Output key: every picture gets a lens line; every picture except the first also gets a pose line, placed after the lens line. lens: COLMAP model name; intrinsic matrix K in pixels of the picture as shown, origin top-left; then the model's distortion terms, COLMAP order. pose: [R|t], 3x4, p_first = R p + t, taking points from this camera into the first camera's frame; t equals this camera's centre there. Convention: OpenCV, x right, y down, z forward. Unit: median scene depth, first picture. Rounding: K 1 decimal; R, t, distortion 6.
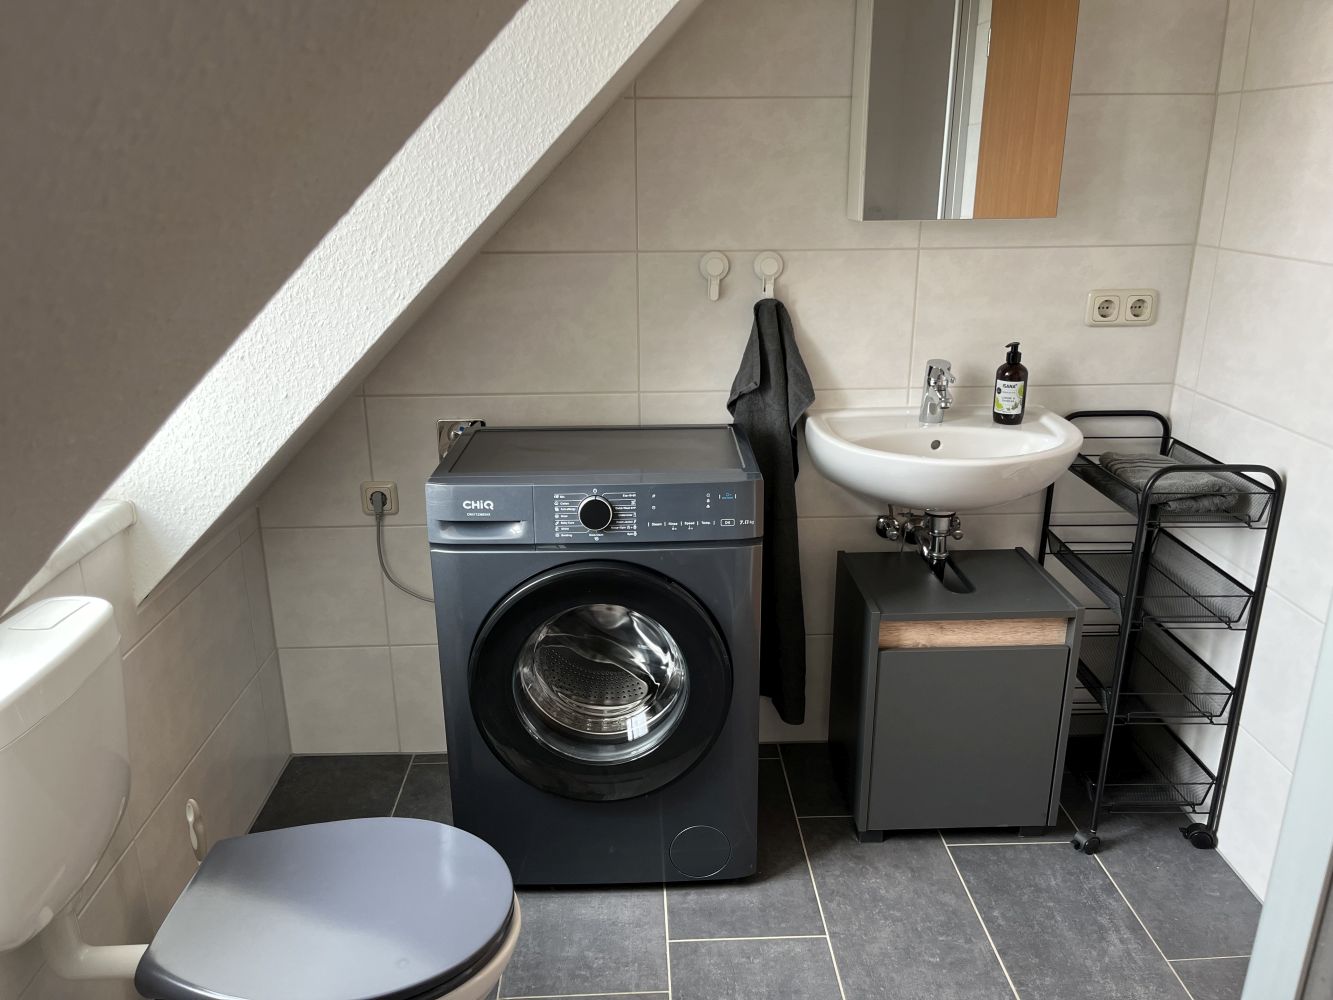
lens RADIAL K [[1016.9, 0, 677.5], [0, 1016.9, 507.9], [0, 0, 1]] dist [0.008127, -0.015081]
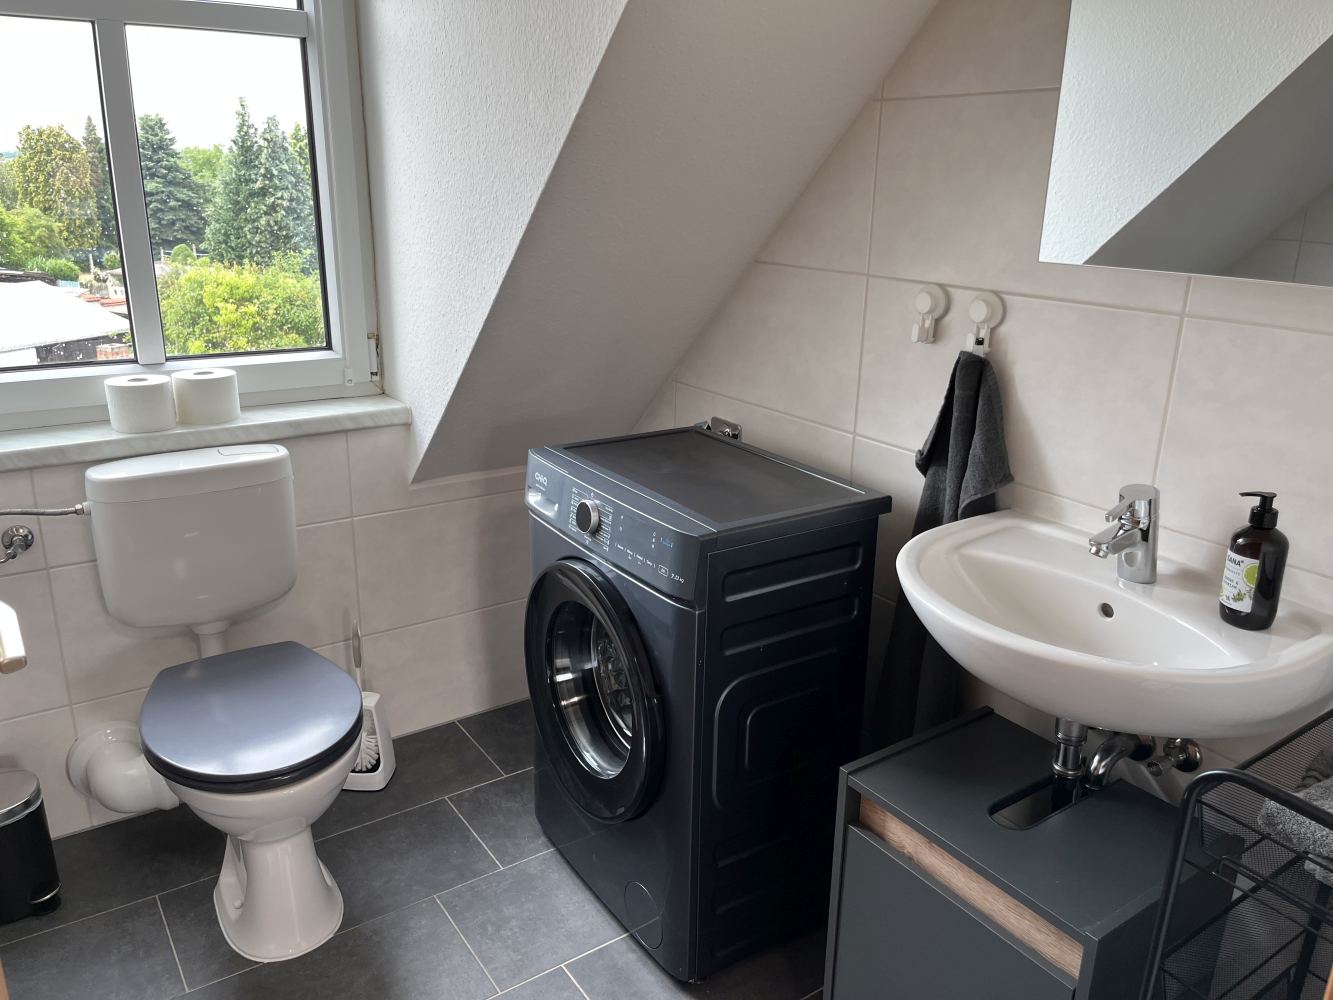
lens RADIAL K [[1016.9, 0, 672.6], [0, 1016.9, 493.3], [0, 0, 1]] dist [0.008127, -0.015081]
pose [[0.527430, 0.270148, -0.805505, 0.629232], [-0.291049, 0.948184, 0.127427, -0.138657], [0.798191, 0.167232, 0.578727, 0.396757]]
